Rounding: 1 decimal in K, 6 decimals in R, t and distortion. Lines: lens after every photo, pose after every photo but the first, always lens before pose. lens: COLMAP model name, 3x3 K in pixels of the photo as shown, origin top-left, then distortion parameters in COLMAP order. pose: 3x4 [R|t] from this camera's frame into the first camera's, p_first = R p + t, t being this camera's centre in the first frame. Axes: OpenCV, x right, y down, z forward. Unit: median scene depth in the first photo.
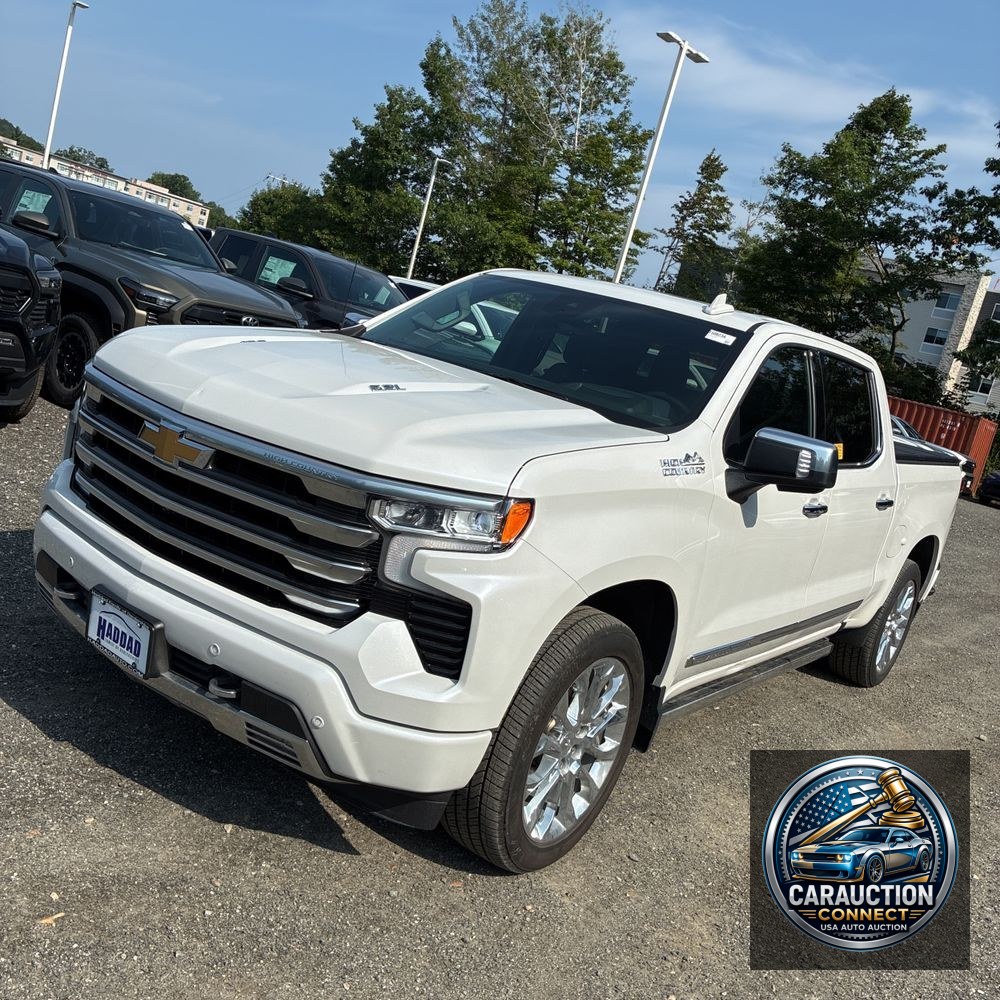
lens RADIAL K [[1030.4, 0, 497.3], [0, 1030.4, 482.0], [0, 0, 1]] dist [0.018840, 0.009719]
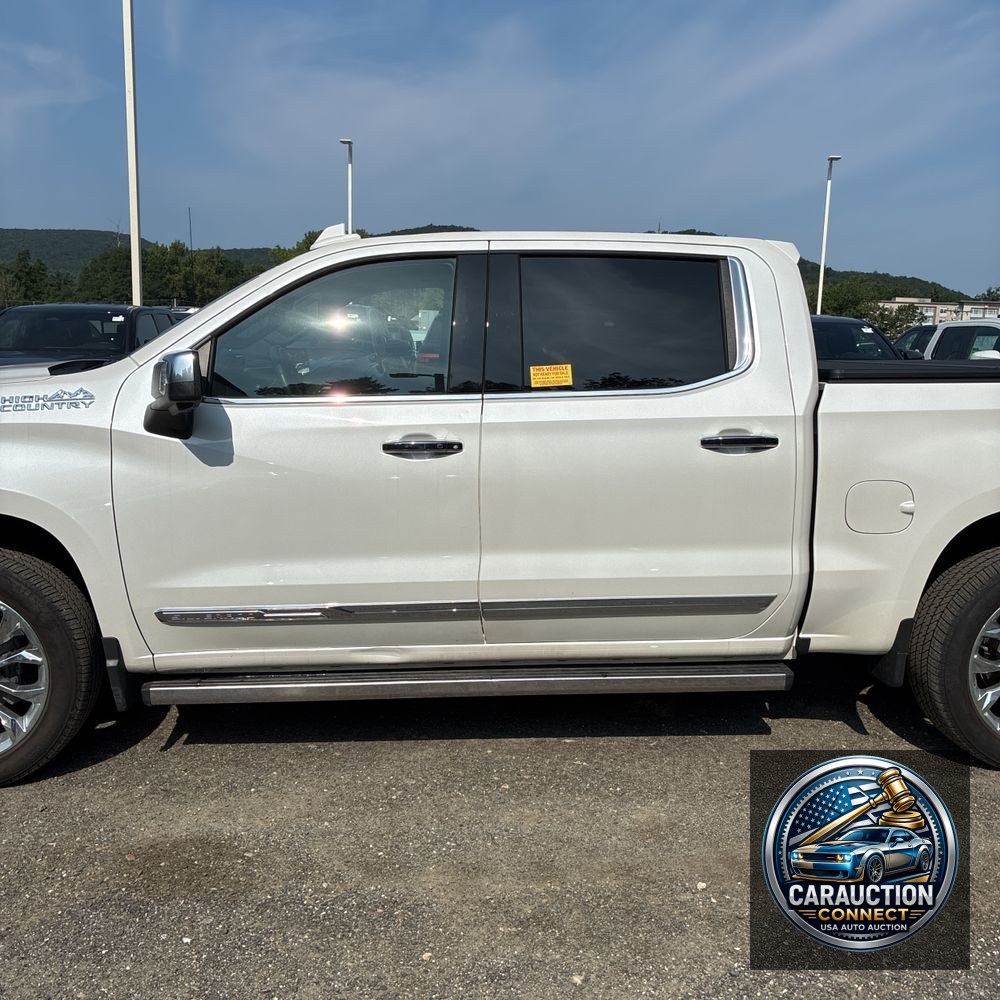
lens RADIAL K [[1006.4, 0, 500.0], [0, 1006.4, 500.0], [0, 0, 1]] dist [0.130793, -0.323504]
pose [[0.626605, -0.118331, -0.770301, 0.099645], [0.020490, 0.990566, -0.135499, 0.018341], [0.779068, 0.069121, 0.623118, 0.060429]]
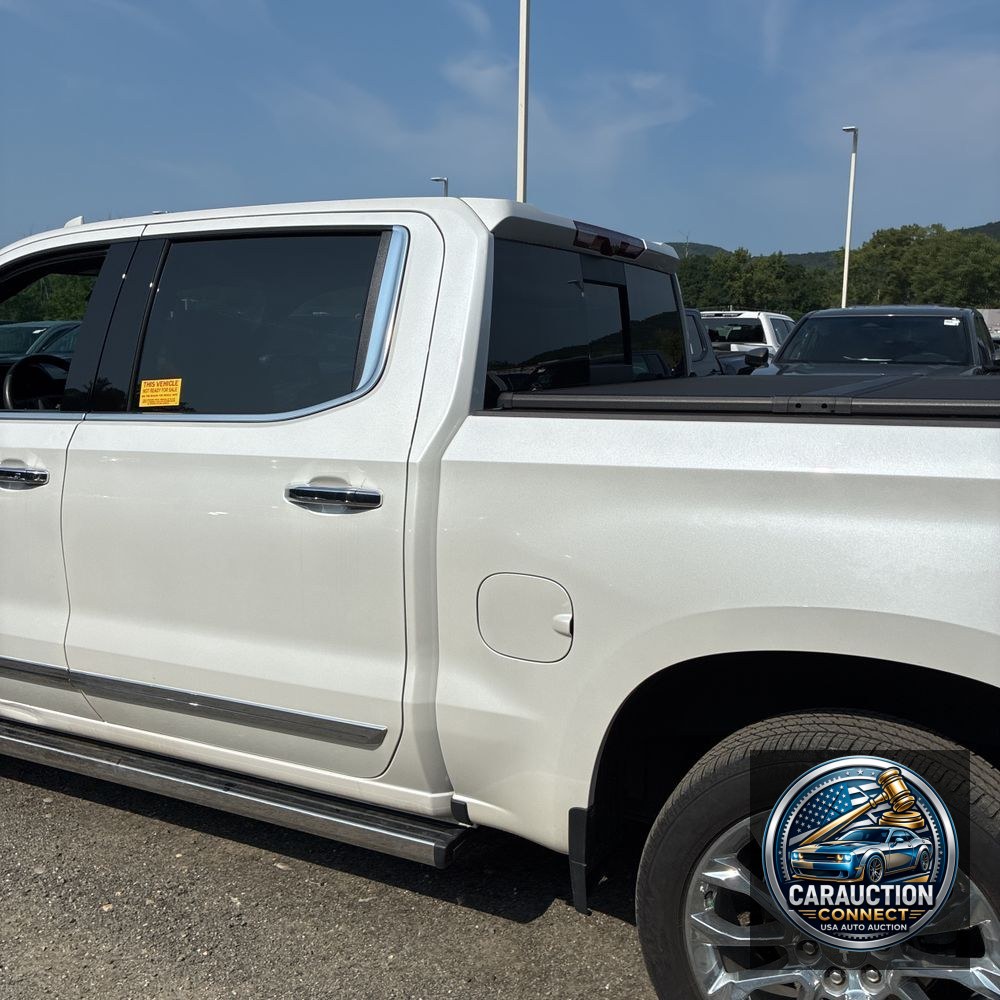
lens RADIAL K [[1021.4, 0, 500.0], [0, 1021.4, 500.0], [0, 0, 1]] dist [-0.003346, 0.031864]
pose [[0.143829, -0.092784, -0.985243, 0.105986], [-0.127261, 0.985594, -0.111395, 0.007979], [0.981386, 0.141405, 0.129950, 0.129951]]
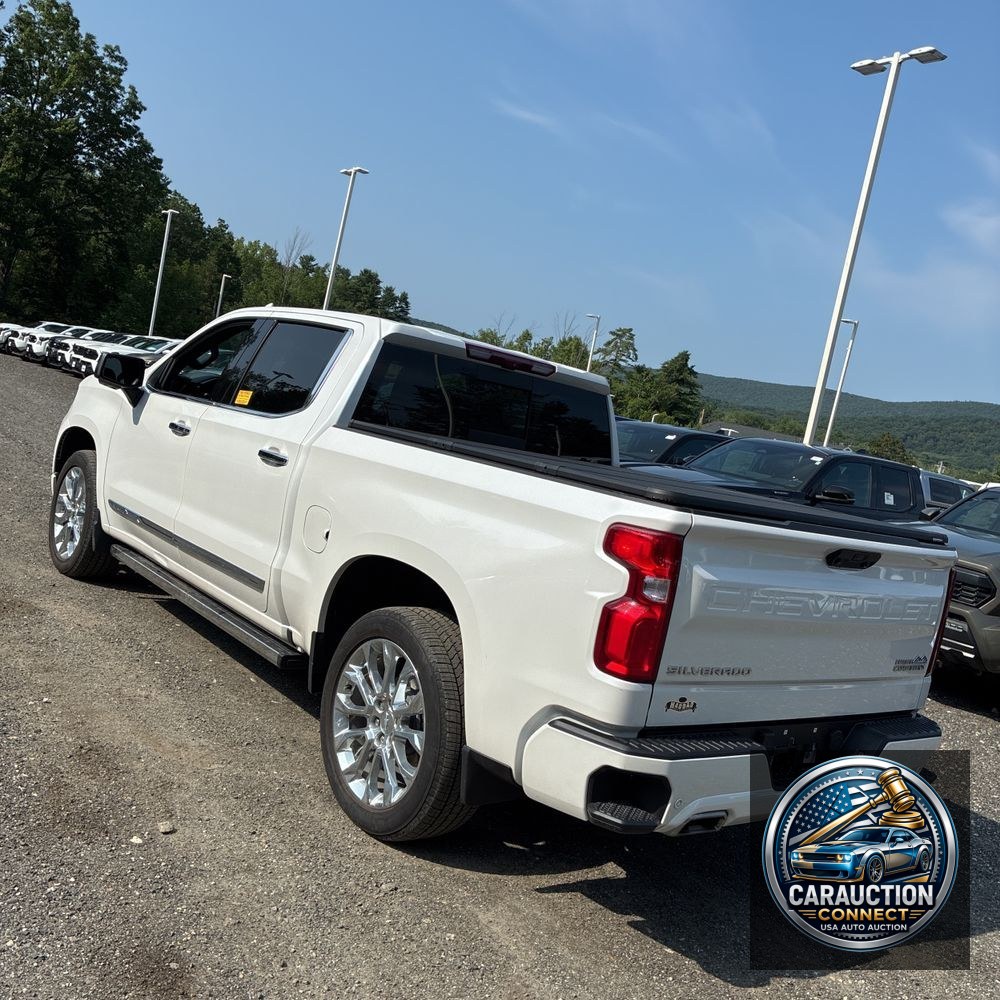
lens RADIAL K [[1021.4, 0, 500.0], [0, 1021.4, 500.0], [0, 0, 1]] dist [-0.003346, 0.031864]
pose [[-0.208508, -0.206393, -0.955995, 0.148739], [-0.398026, 0.910777, -0.109819, 0.009230], [0.893364, 0.357613, -0.272055, 0.182723]]
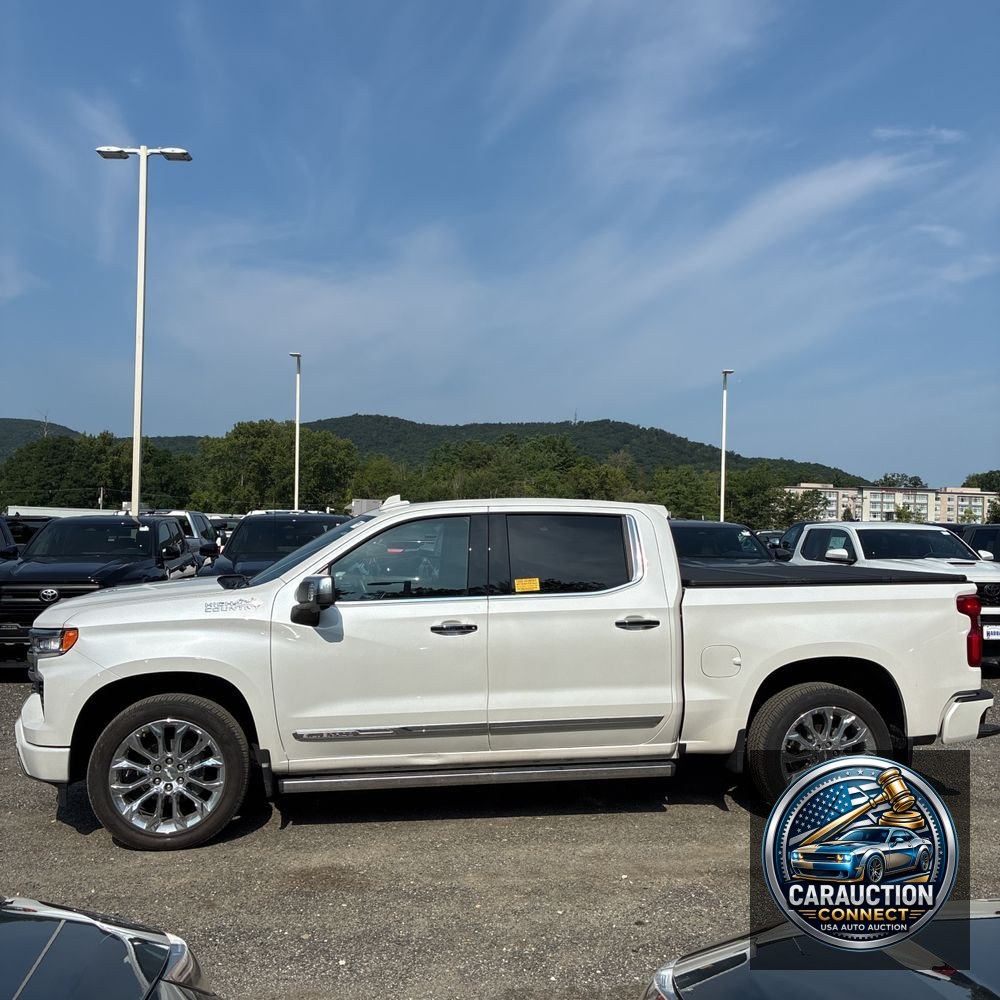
lens RADIAL K [[1030.4, 0, 497.3], [0, 1030.4, 482.0], [0, 0, 1]] dist [0.018840, 0.009719]
pose [[0.677906, -0.268169, -0.684492, 0.140011], [0.048142, 0.945288, -0.322664, 0.029904], [0.733571, 0.185783, 0.653727, 0.013866]]
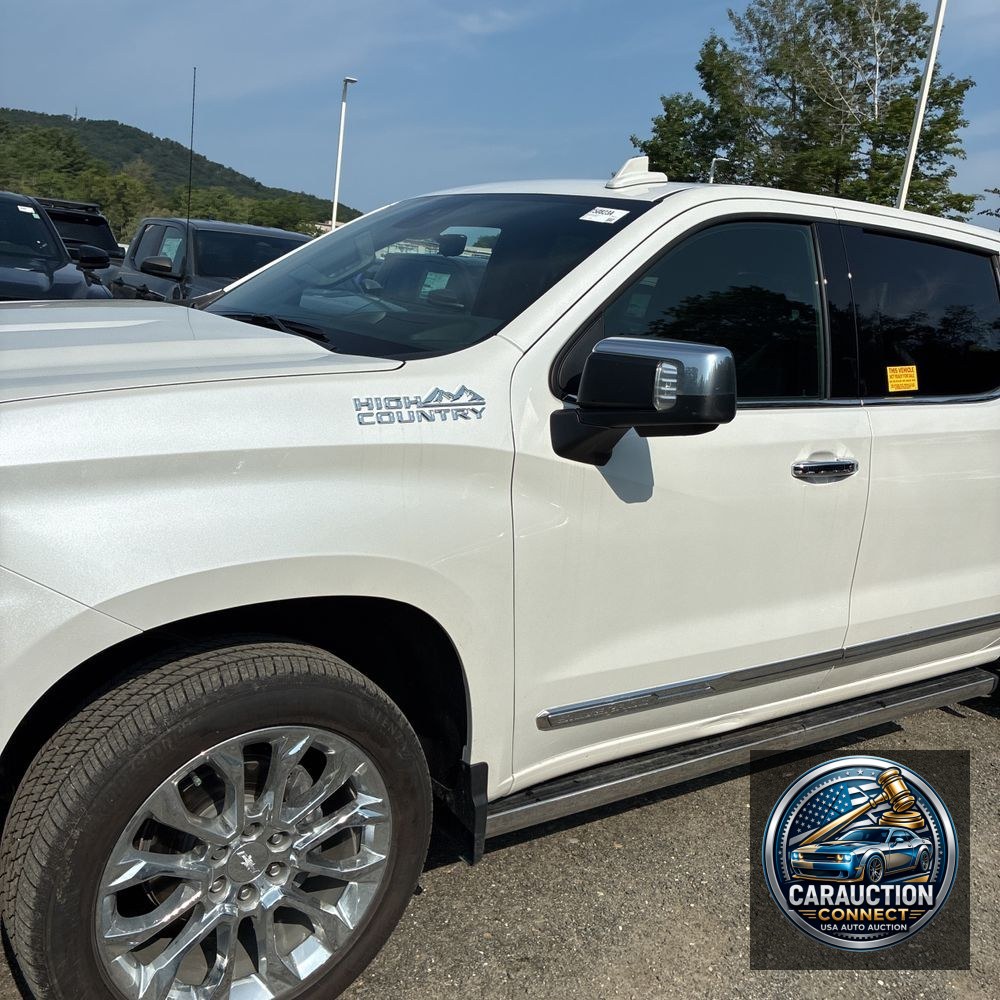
lens RADIAL K [[1021.1, 0, 480.1], [0, 1021.1, 490.8], [0, 0, 1]] dist [0.027802, -0.013136]
pose [[0.934721, -0.083753, -0.345373, 0.034621], [0.077141, 0.996478, -0.032872, 0.004679], [0.346910, 0.004083, 0.937889, 0.036383]]
